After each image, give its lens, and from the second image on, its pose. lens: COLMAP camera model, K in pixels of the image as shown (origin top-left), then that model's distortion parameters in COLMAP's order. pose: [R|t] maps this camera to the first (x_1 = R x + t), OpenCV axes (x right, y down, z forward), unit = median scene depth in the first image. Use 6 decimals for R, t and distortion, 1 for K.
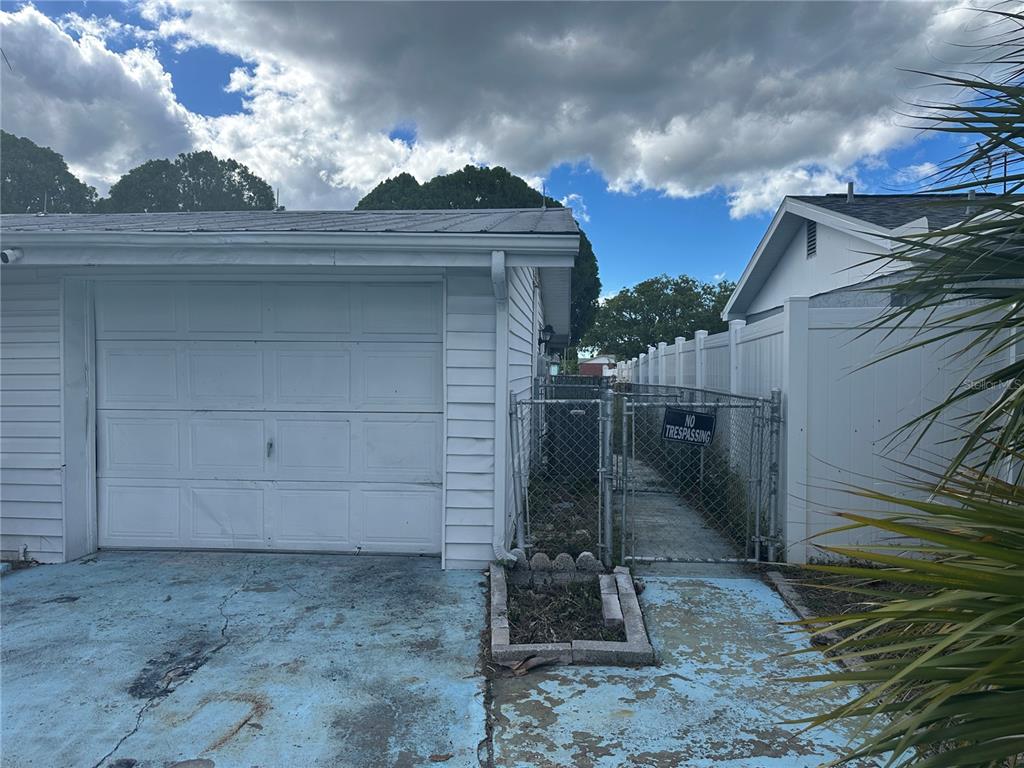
lens RADIAL K [[715.2, 0, 512.0], [0, 715.2, 384.0], [0, 0, 1]] dist [0.090576, -0.111407]
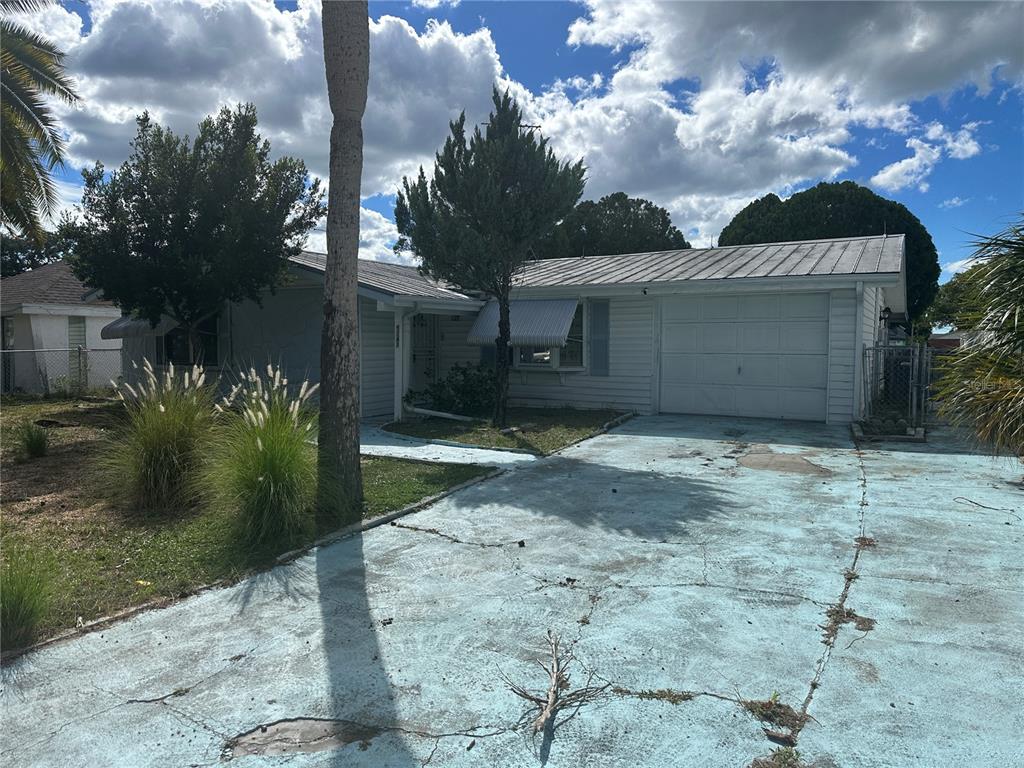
lens RADIAL K [[715.2, 0, 512.0], [0, 715.2, 384.0], [0, 0, 1]] dist [0.090576, -0.111407]
pose [[0.908273, 0.020549, -0.417872, -0.033225], [-0.008457, 0.999491, 0.030770, 0.052924], [0.418292, -0.024414, 0.907984, -0.998914]]
